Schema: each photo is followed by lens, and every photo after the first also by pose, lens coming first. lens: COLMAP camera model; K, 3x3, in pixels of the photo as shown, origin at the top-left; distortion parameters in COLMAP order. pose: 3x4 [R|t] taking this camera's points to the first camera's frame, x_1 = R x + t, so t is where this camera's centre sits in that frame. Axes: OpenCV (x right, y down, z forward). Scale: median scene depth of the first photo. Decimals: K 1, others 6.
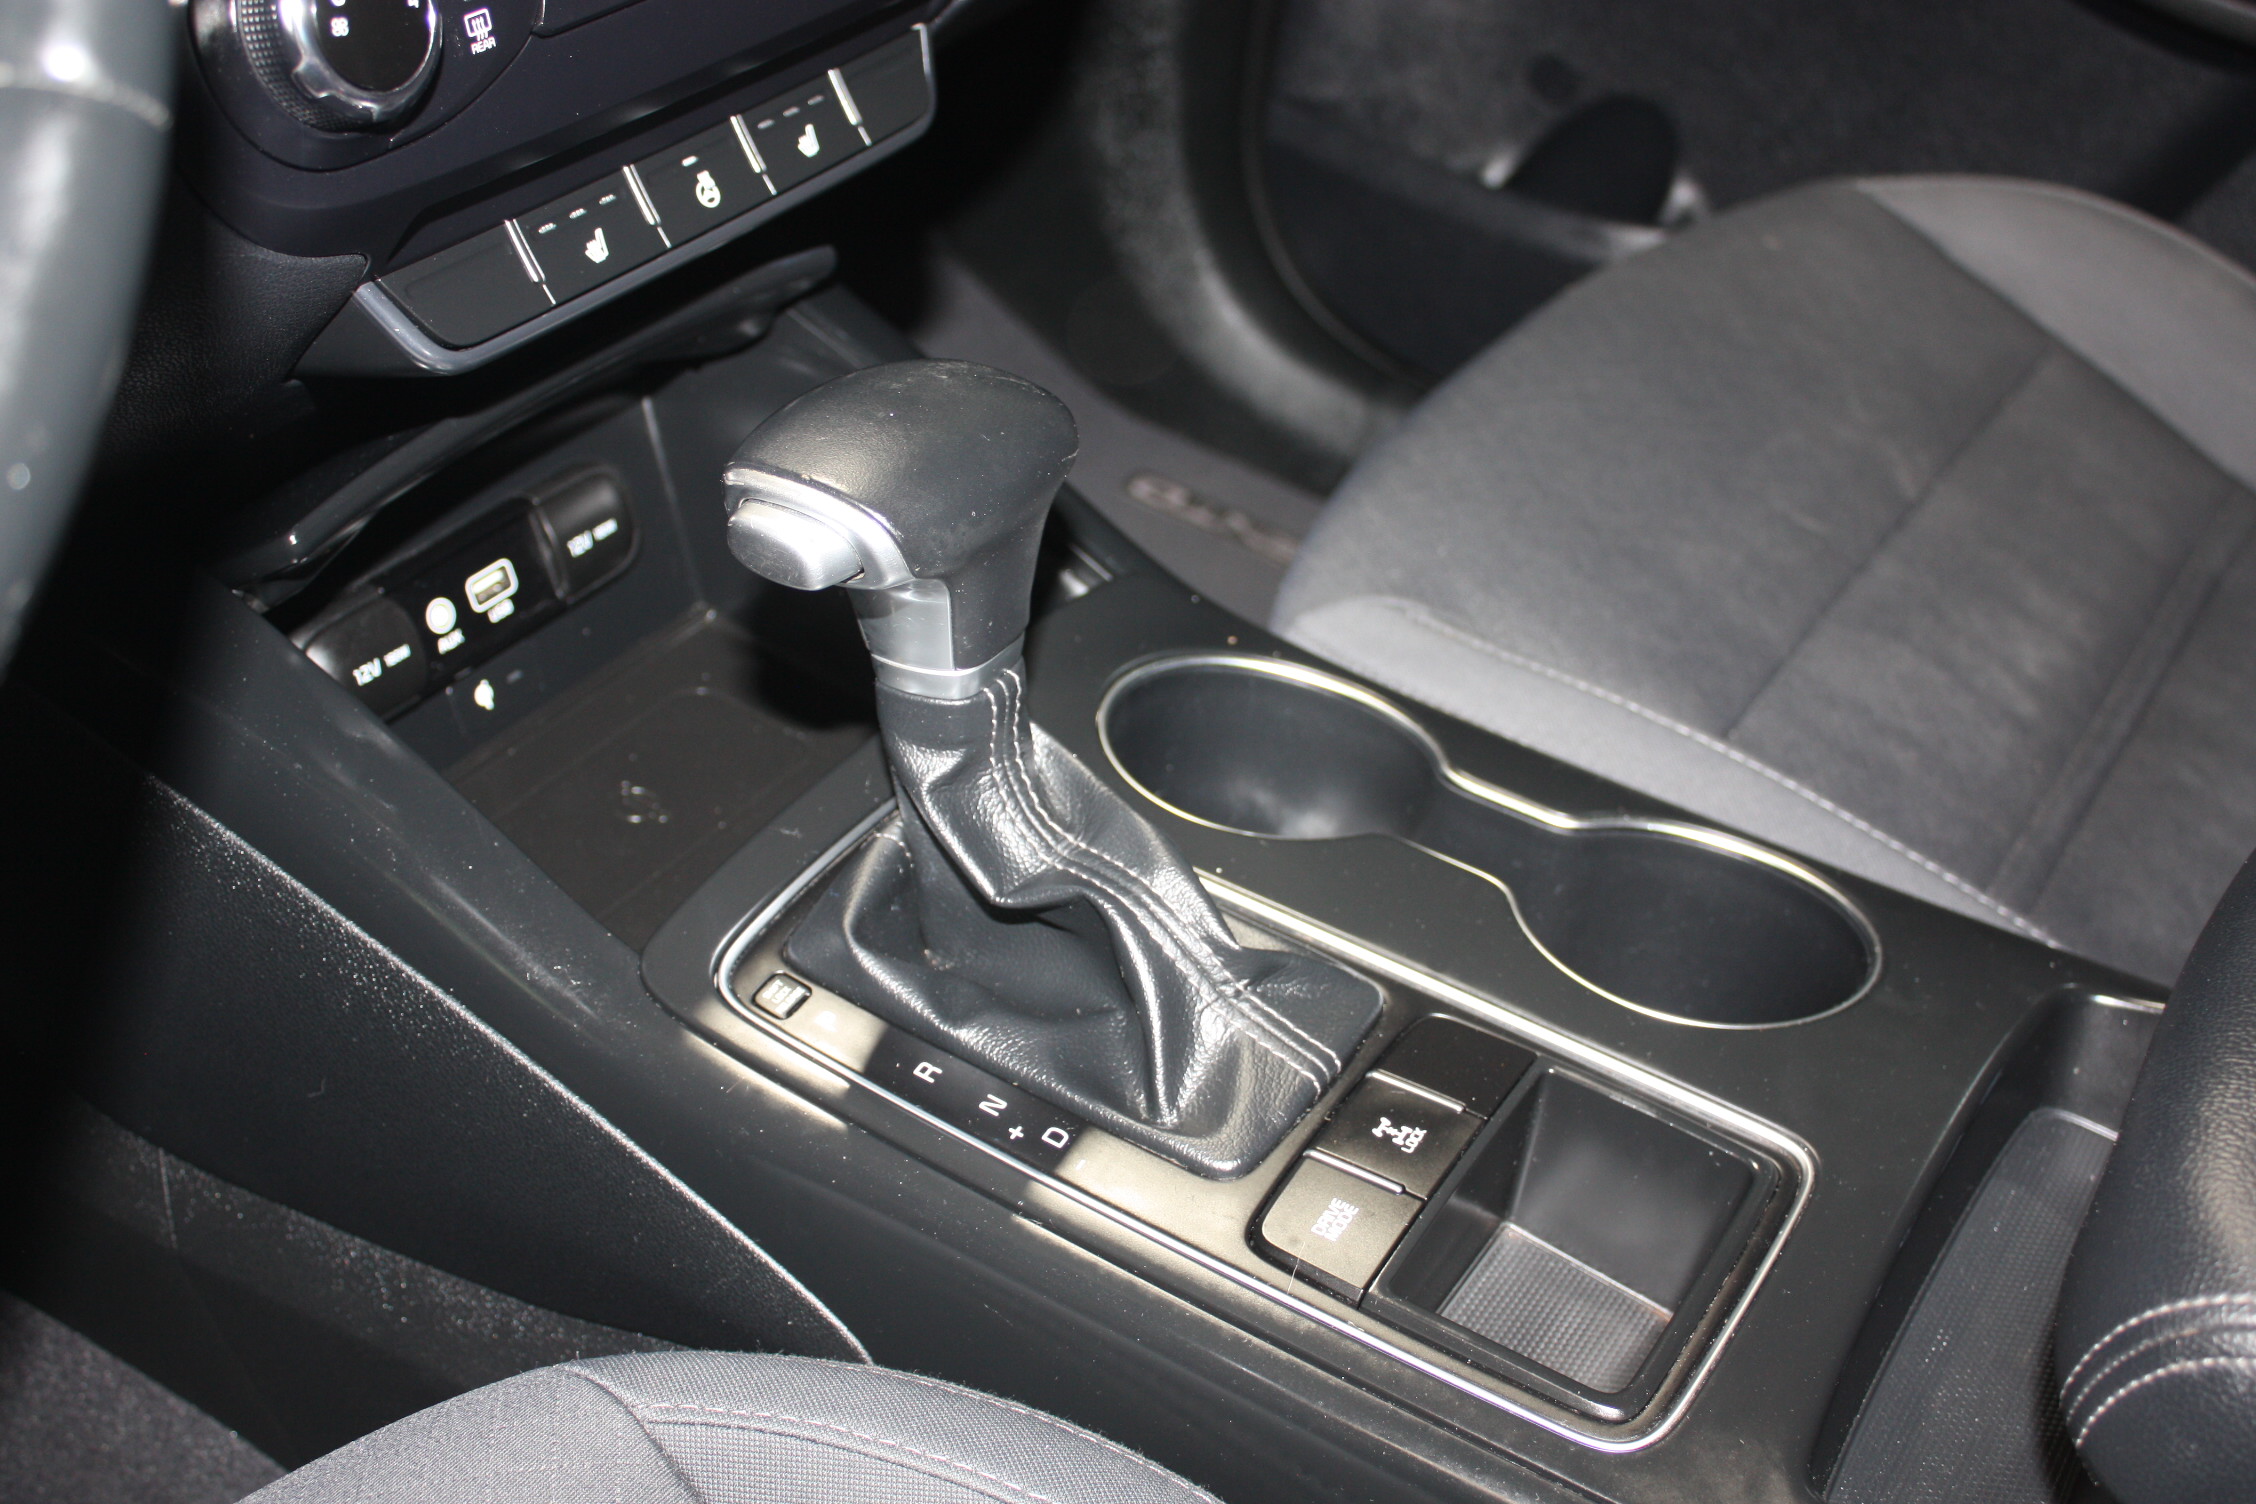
lens RADIAL K [[2366.8, 0, 1128.0], [0, 2366.8, 752.0], [0, 0, 1]] dist [-0.000946, -0.000922]
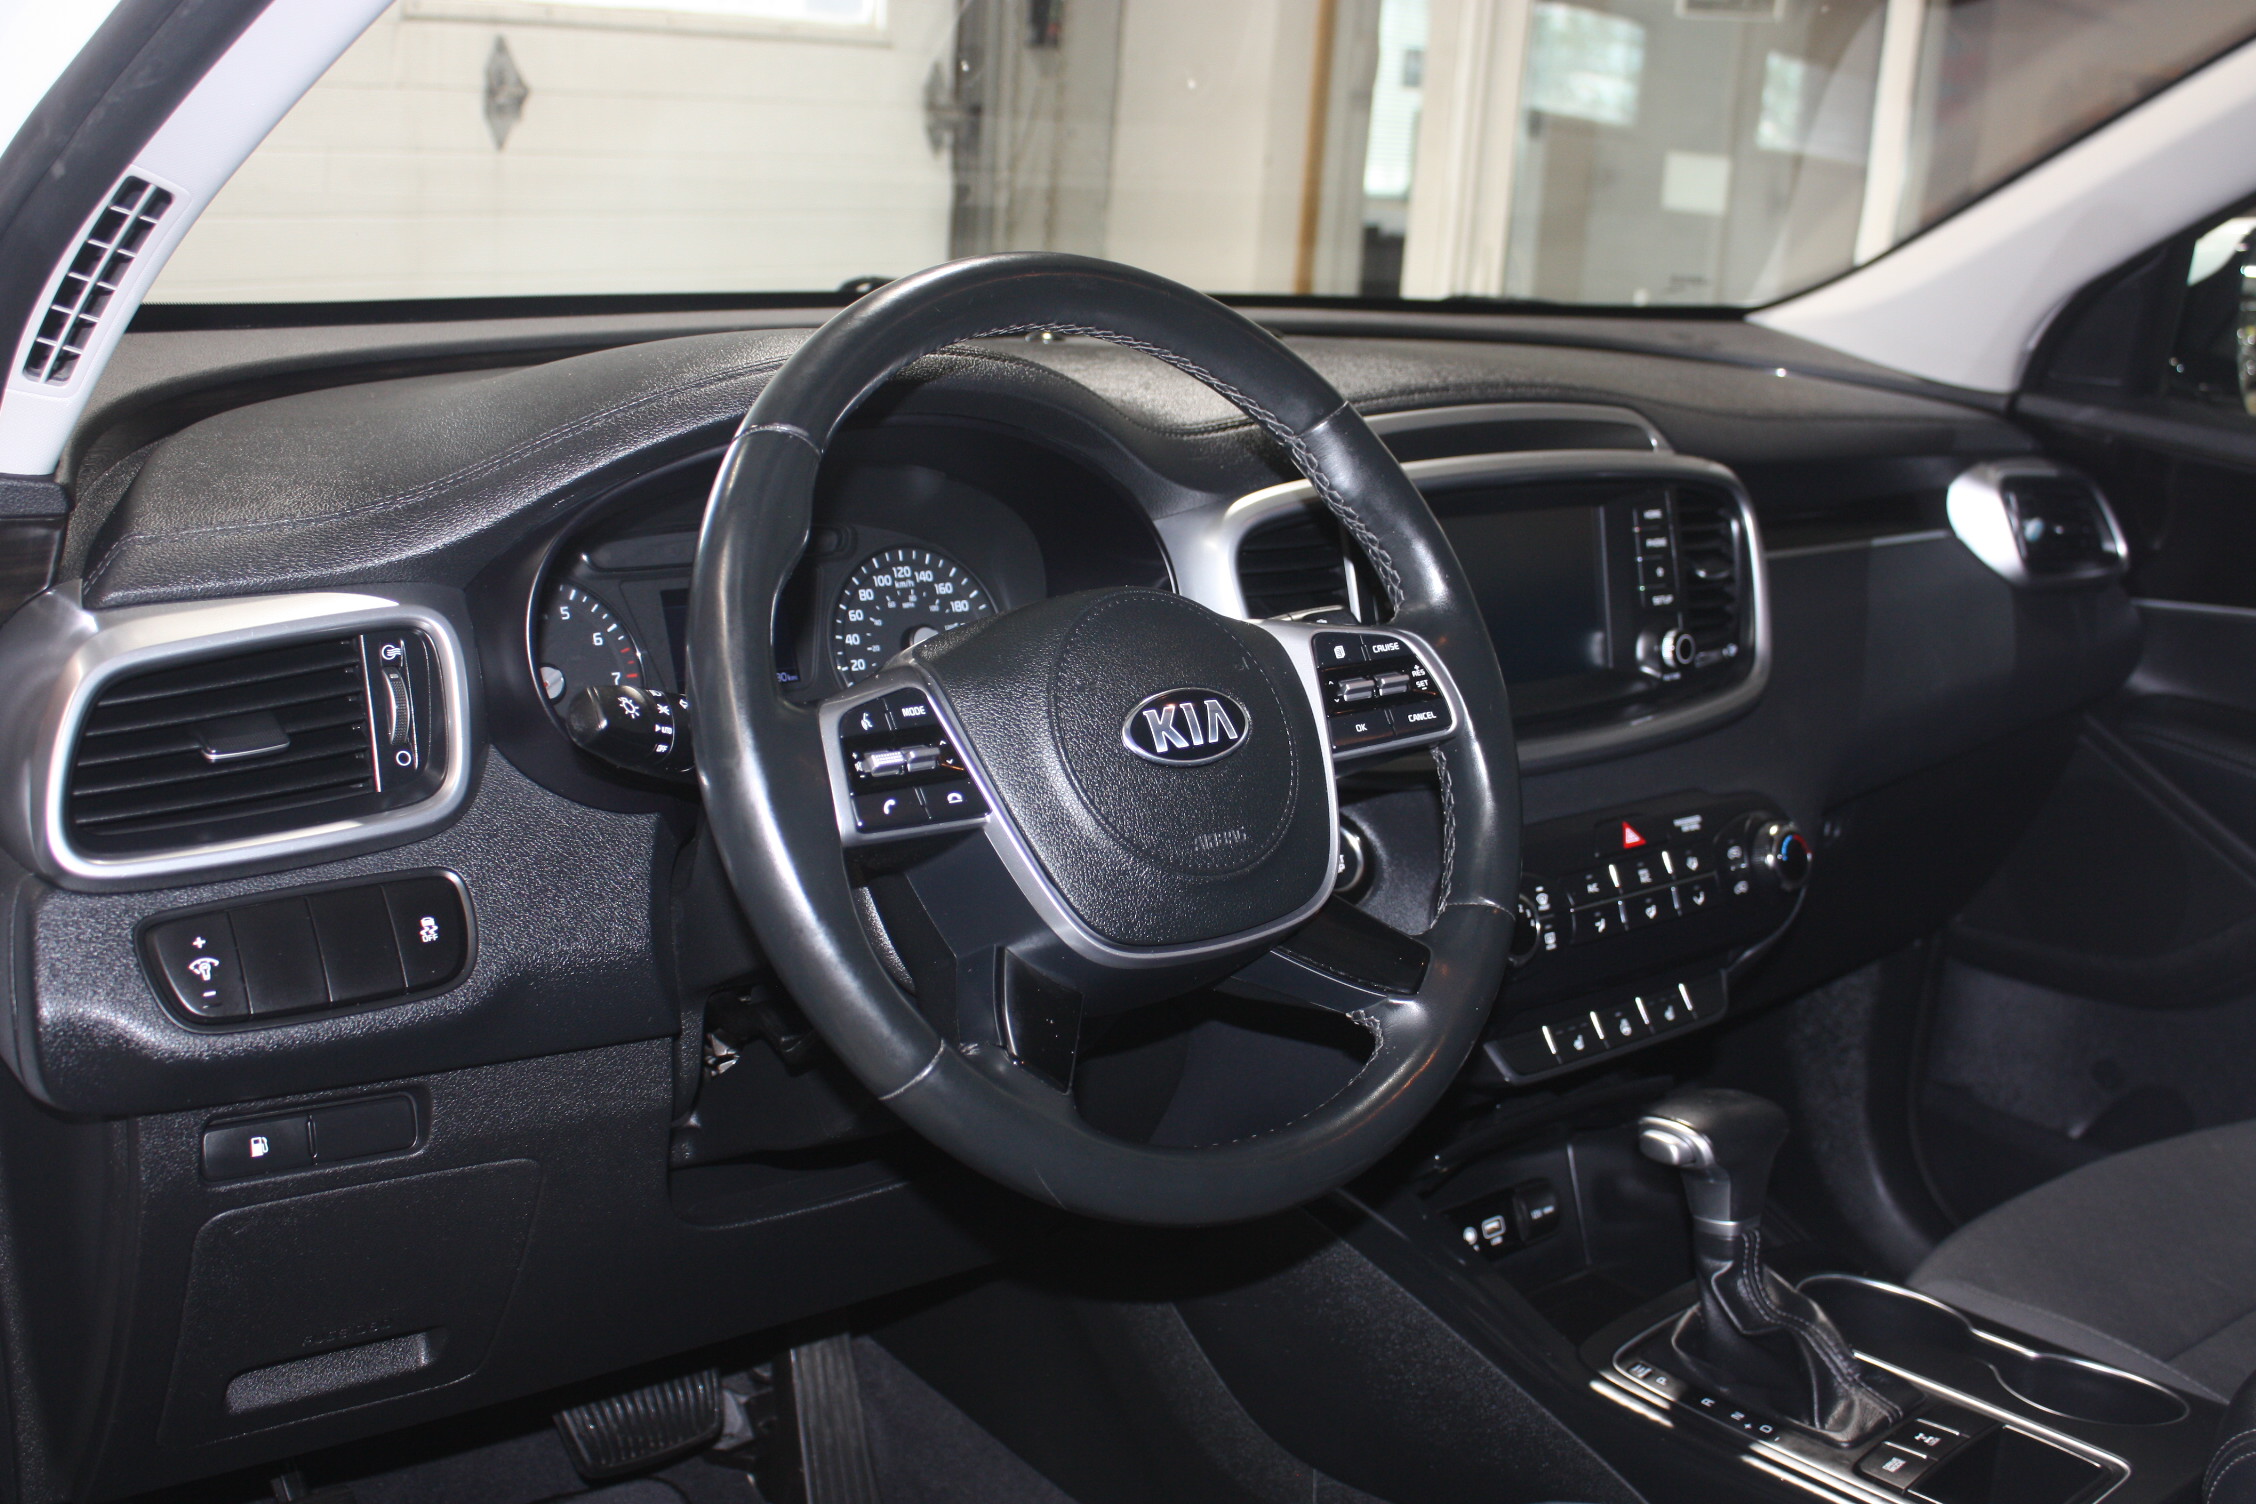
lens RADIAL K [[2368.4, 0, 1128.0], [0, 2368.4, 752.0], [0, 0, 1]] dist [-0.205227, 0.010659]
pose [[0.951949, 0.003342, -0.306239, 0.048005], [-0.142975, 0.889136, -0.434735, 0.550972], [0.270836, 0.457630, 0.846890, -1.094531]]
